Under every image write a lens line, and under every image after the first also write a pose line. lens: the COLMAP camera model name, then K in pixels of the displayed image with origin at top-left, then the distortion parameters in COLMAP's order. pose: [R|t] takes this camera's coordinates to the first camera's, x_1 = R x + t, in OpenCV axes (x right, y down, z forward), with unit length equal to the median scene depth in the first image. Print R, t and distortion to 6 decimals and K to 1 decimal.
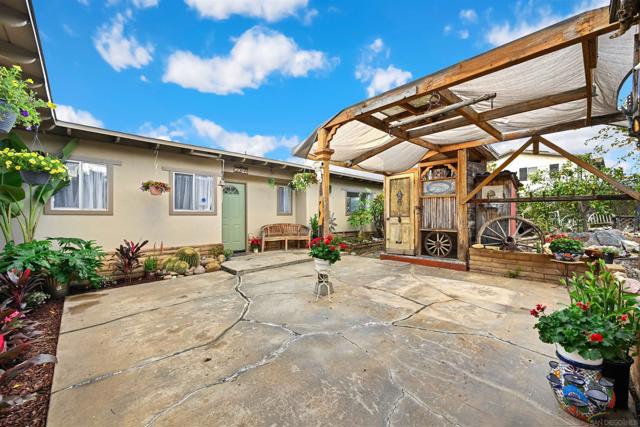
lens RADIAL K [[249.0, 0, 322.1], [0, 249.0, 216.5], [0, 0, 1]] dist [-0.000471, 0.000064]
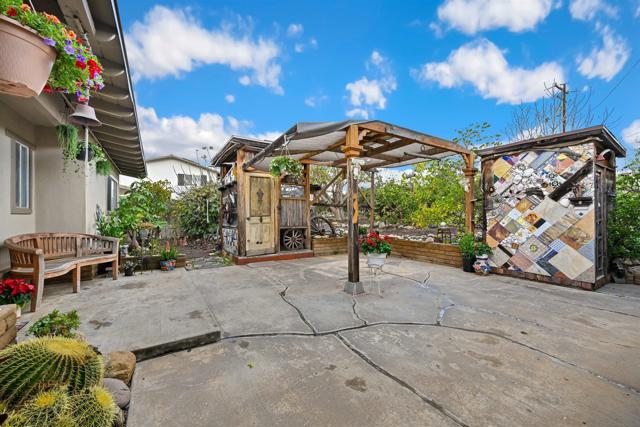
lens RADIAL K [[249.0, 0, 322.1], [0, 249.0, 216.5], [0, 0, 1]] dist [-0.000471, 0.000064]
pose [[0.196697, 0.000480, 0.980464, -0.773922], [0.003980, 0.999991, -0.001288, 0.005429], [-0.980456, 0.004156, 0.196693, 0.726330]]
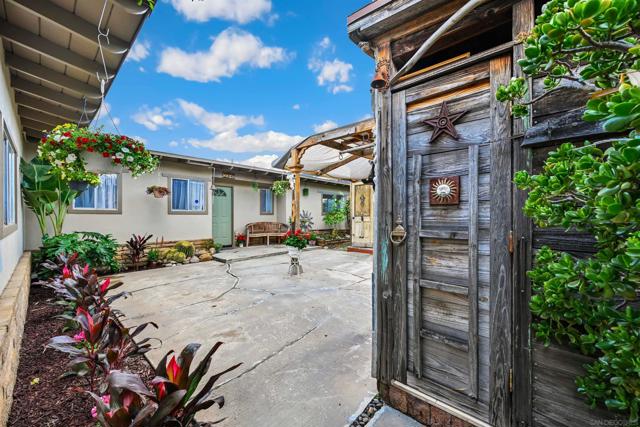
lens RADIAL K [[249.0, 0, 322.1], [0, 249.0, 216.5], [0, 0, 1]] dist [-0.000471, 0.000064]
pose [[0.997928, 0.002353, 0.064290, 0.048422], [-0.002306, 0.999997, -0.000803, 0.005216], [-0.064292, 0.000653, 0.997931, -0.255923]]
